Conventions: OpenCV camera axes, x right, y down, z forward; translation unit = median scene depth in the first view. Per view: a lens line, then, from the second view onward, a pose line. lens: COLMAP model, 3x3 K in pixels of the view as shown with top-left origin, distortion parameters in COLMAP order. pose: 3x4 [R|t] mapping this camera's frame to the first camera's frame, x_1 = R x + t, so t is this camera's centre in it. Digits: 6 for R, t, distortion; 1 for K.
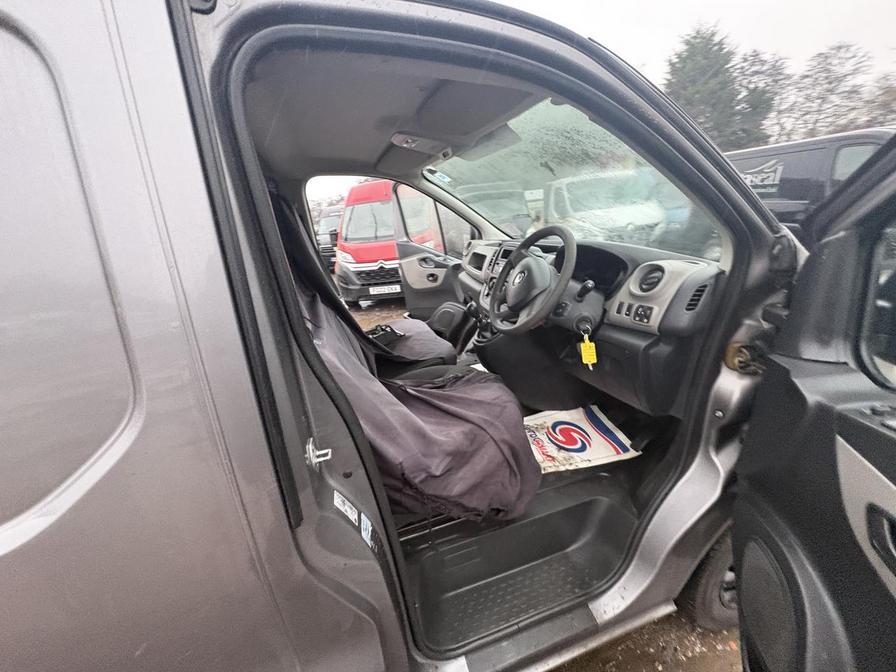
lens RADIAL K [[355.5, 0, 448.0], [0, 355.5, 336.0], [0, 0, 1]] dist [0.000539, -0.000161]
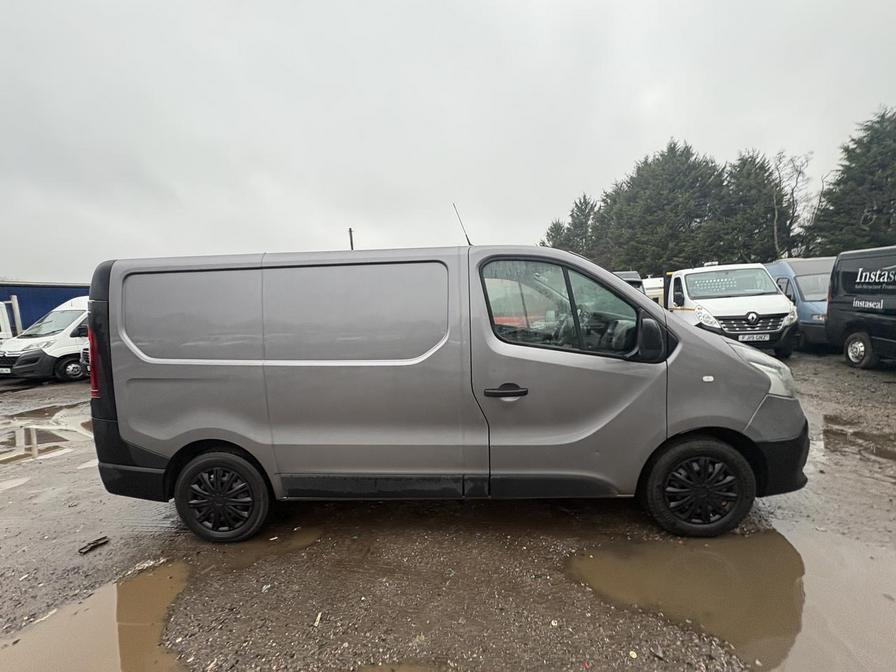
lens RADIAL K [[362.9, 0, 450.4], [0, 362.9, 340.7], [0, 0, 1]] dist [-0.000140, -0.000480]
pose [[0.940803, 0.078178, -0.329816, 0.042044], [-0.143477, 0.973416, -0.178537, 0.063170], [0.307091, 0.215289, 0.927009, -0.190804]]
